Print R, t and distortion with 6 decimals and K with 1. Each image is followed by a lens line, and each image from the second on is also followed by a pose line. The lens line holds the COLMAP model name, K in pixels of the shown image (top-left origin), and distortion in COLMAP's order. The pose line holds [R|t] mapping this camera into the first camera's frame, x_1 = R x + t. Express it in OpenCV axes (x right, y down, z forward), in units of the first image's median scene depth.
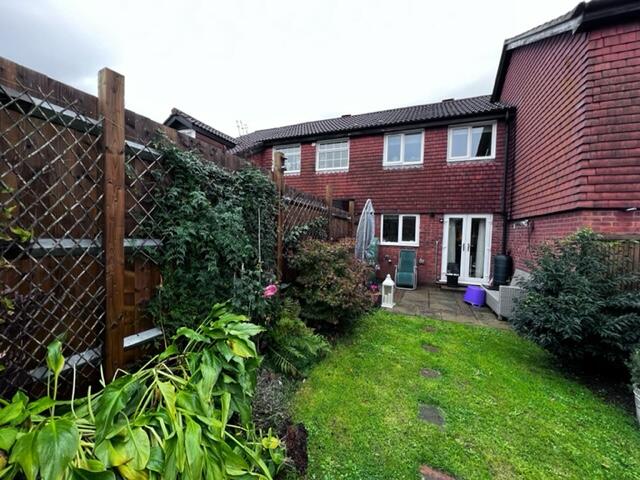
lens RADIAL K [[254.5, 0, 319.3], [0, 254.5, 240.2], [0, 0, 1]] dist [0.000768, -0.000205]
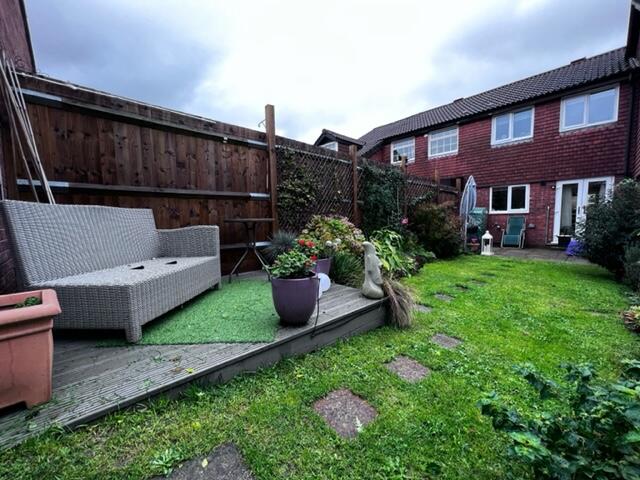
lens RADIAL K [[254.5, 0, 321.5], [0, 254.5, 238.7], [0, 0, 1]] dist [0.000768, -0.000205]
pose [[0.912029, -0.015598, -0.409829, 0.016328], [0.032803, 0.998849, 0.034984, 0.068581], [0.408812, -0.045350, 0.911491, -0.397076]]
